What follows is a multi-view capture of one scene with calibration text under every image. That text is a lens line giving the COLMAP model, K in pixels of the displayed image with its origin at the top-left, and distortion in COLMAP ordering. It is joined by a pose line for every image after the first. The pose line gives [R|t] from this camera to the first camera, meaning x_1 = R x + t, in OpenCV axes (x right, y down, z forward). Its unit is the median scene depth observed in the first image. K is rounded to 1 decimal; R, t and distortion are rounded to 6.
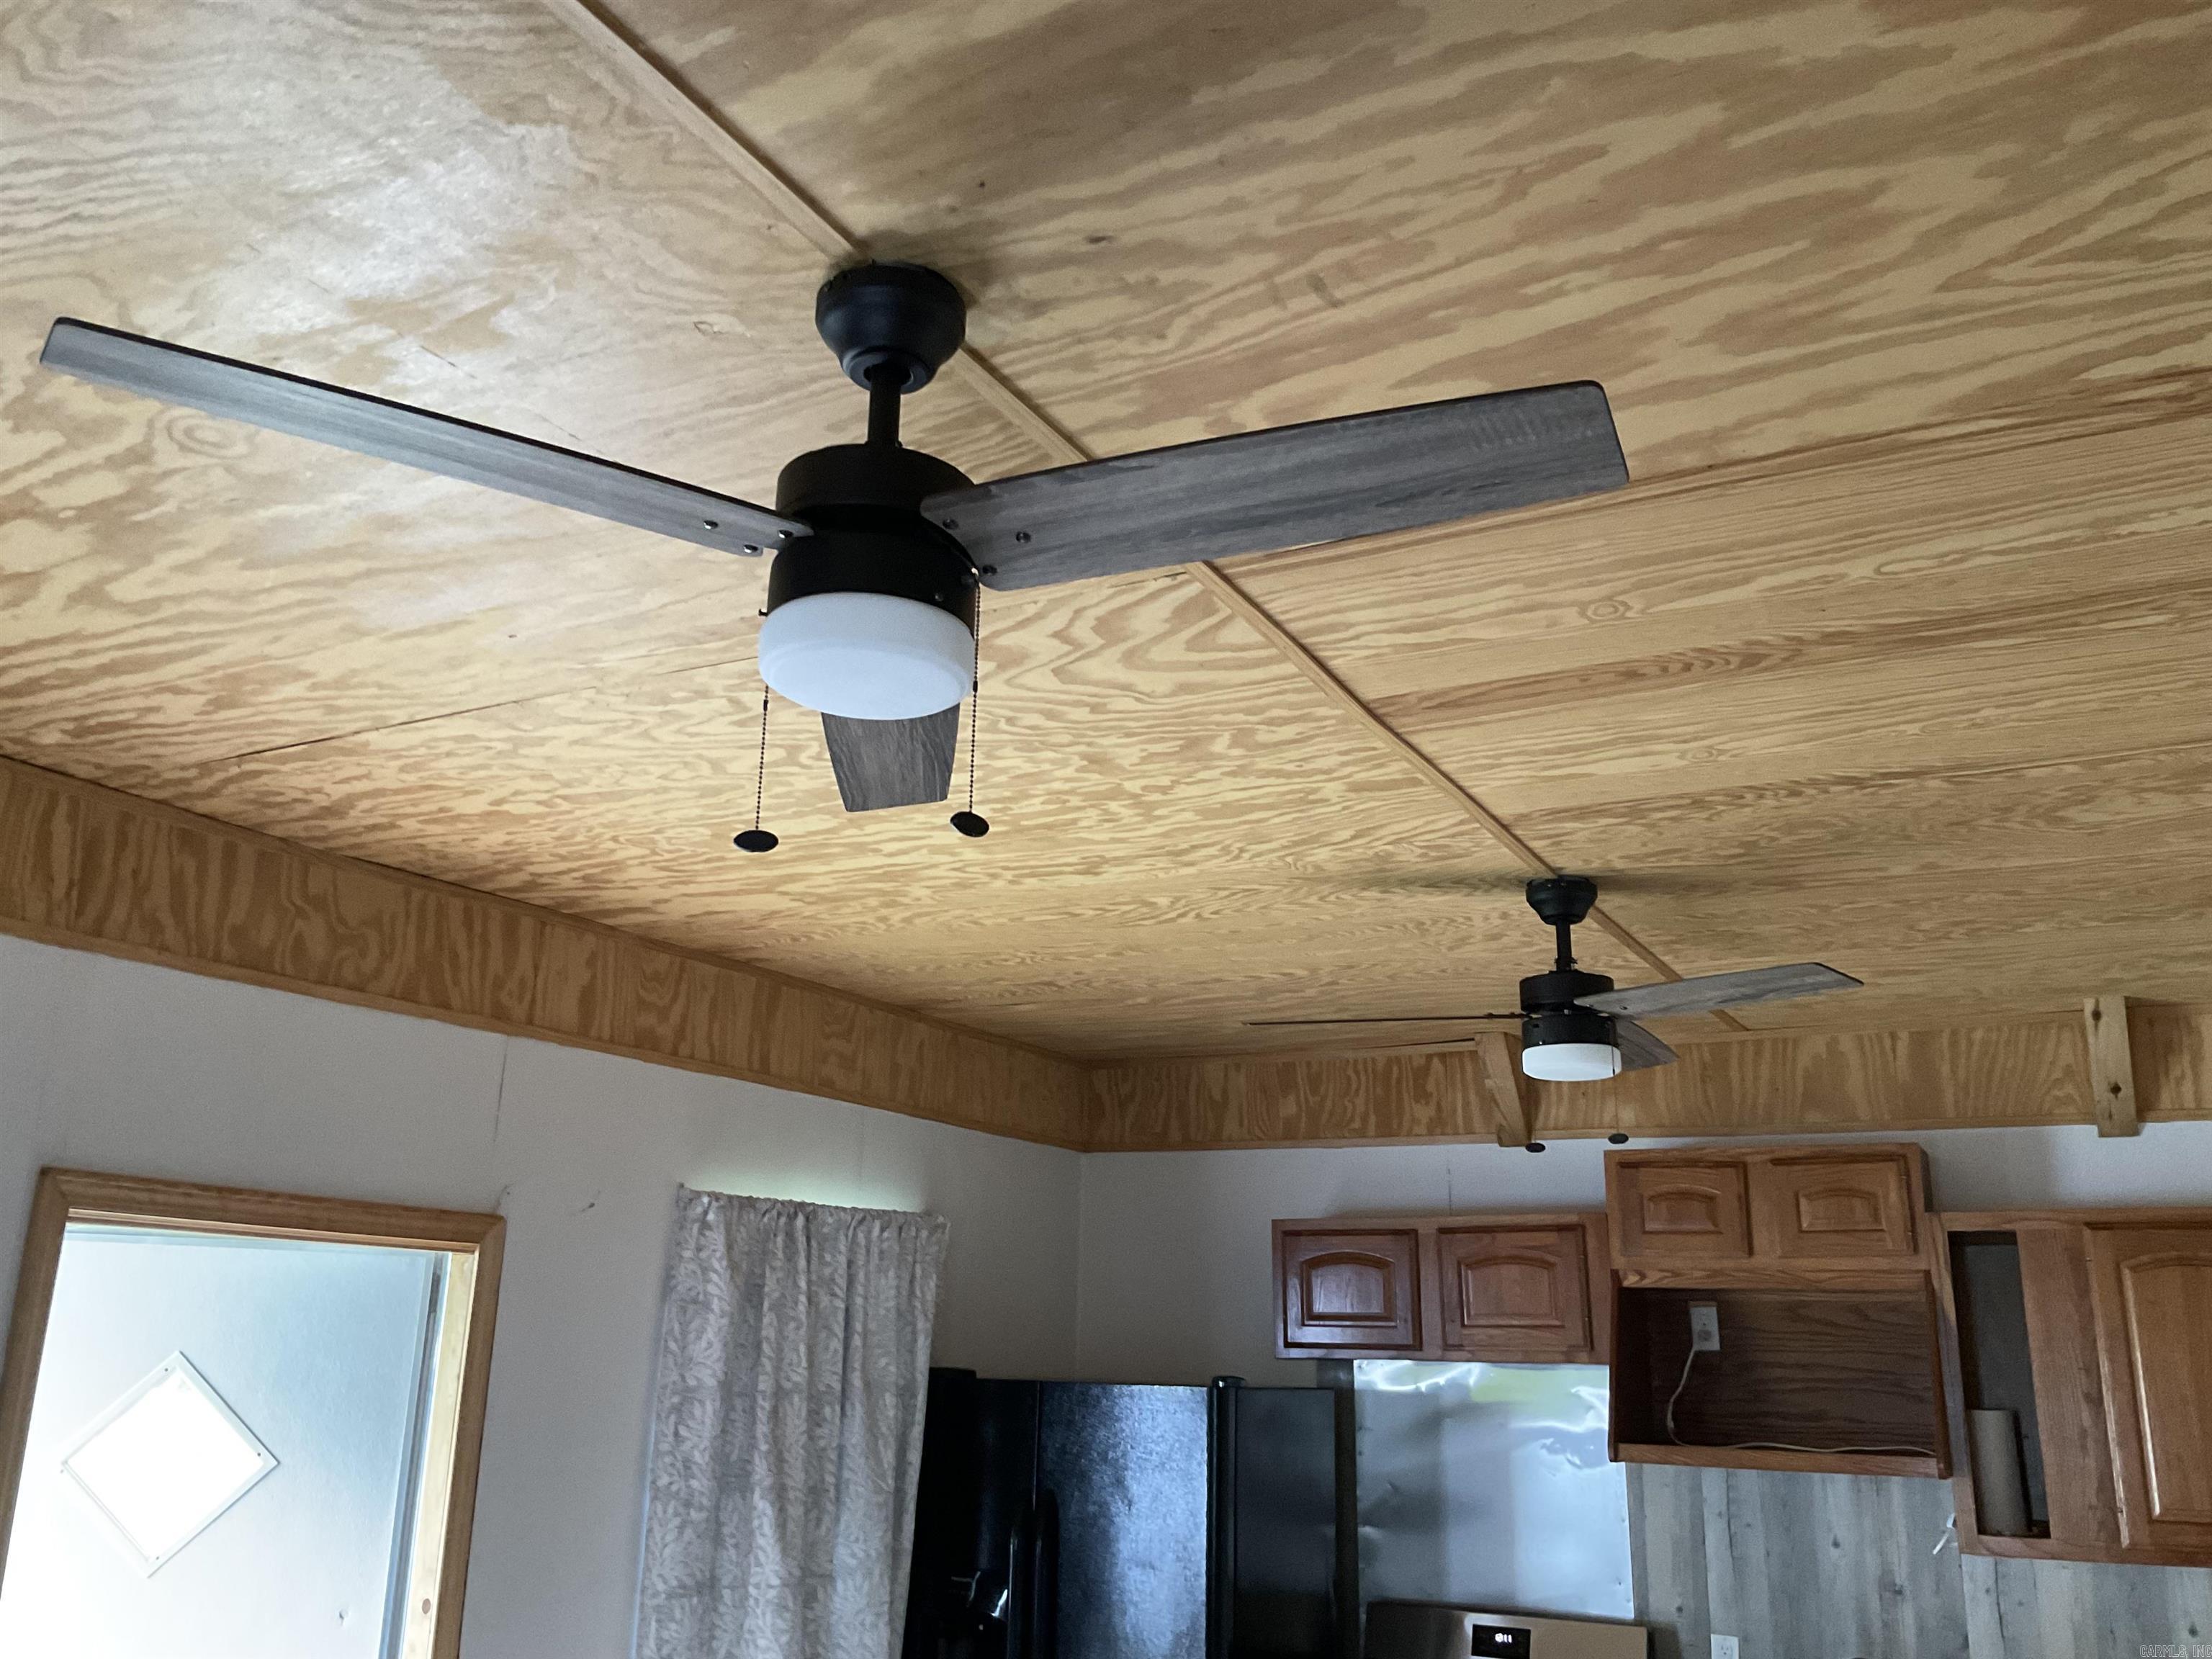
lens RADIAL K [[1811.3, 0, 1099.4], [0, 1811.3, 820.6], [0, 0, 1]] dist [0.091883, -0.173562]
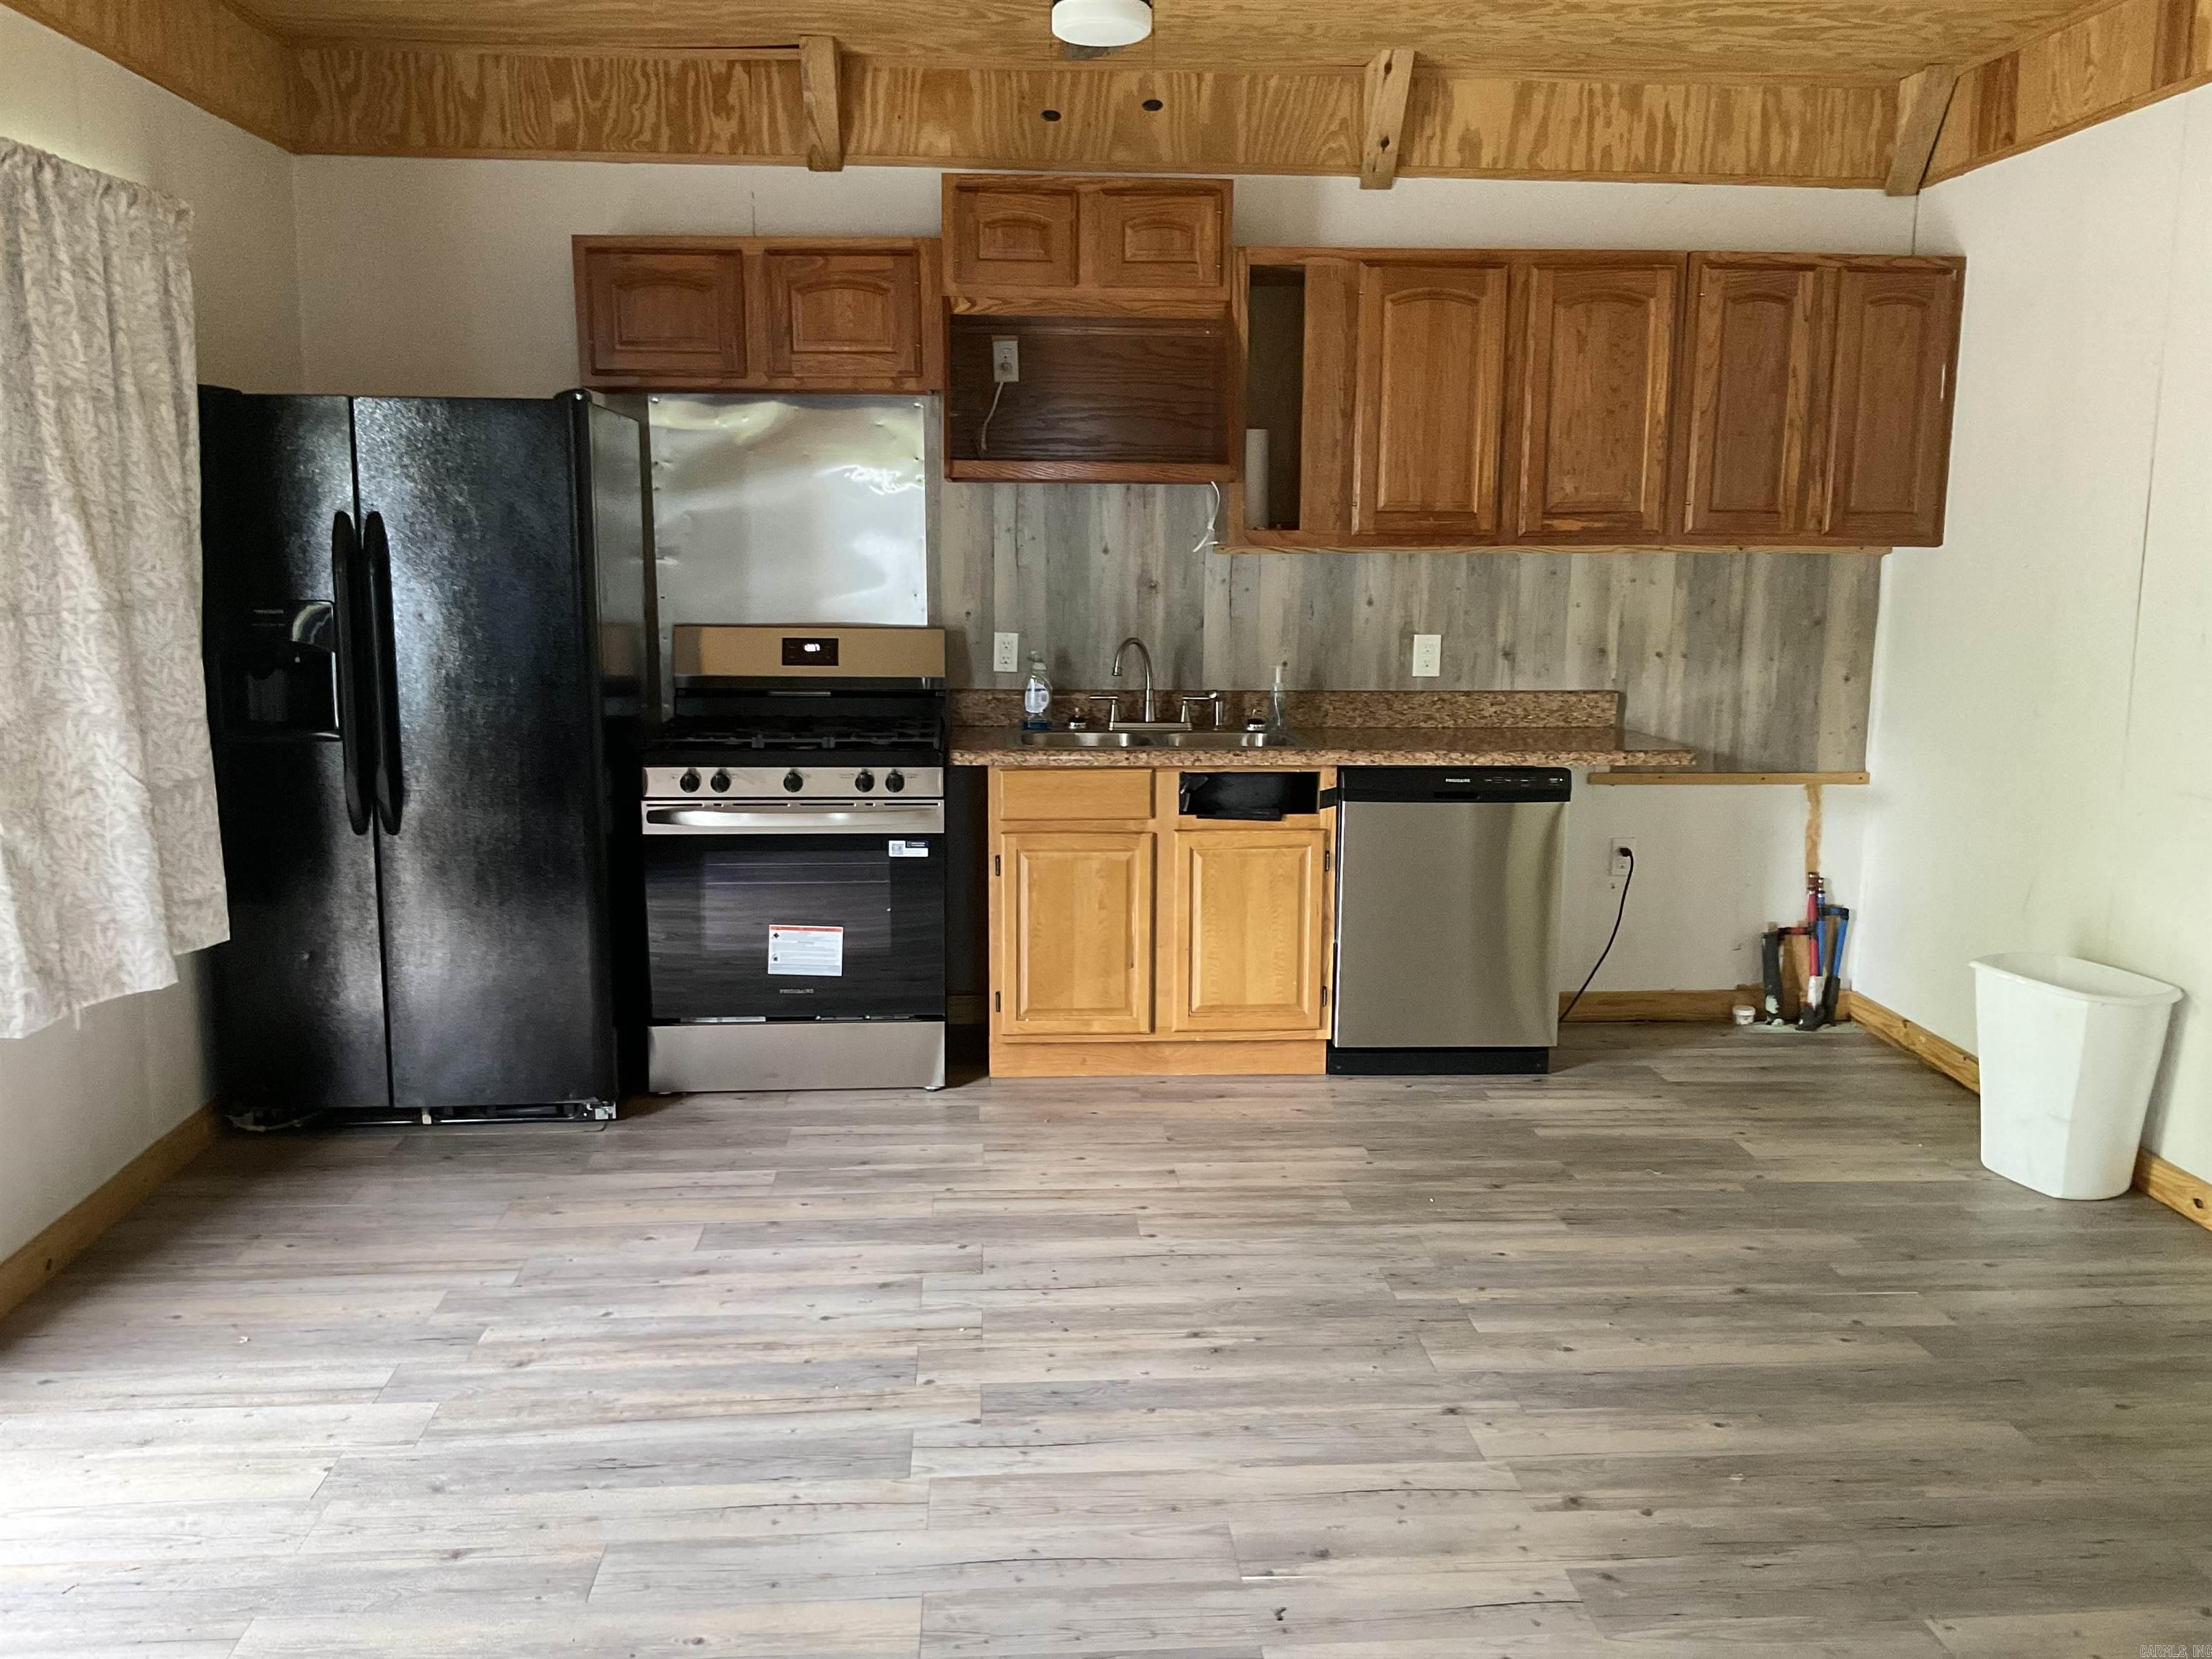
lens RADIAL K [[1797.8, 0, 1094.7], [0, 1797.8, 840.9], [0, 0, 1]] dist [0.062260, -0.123857]
pose [[0.853542, -0.109295, 0.509432, -0.201094], [-0.134820, 0.898120, 0.418573, 0.093141], [-0.503279, -0.425951, 0.751848, 0.088142]]
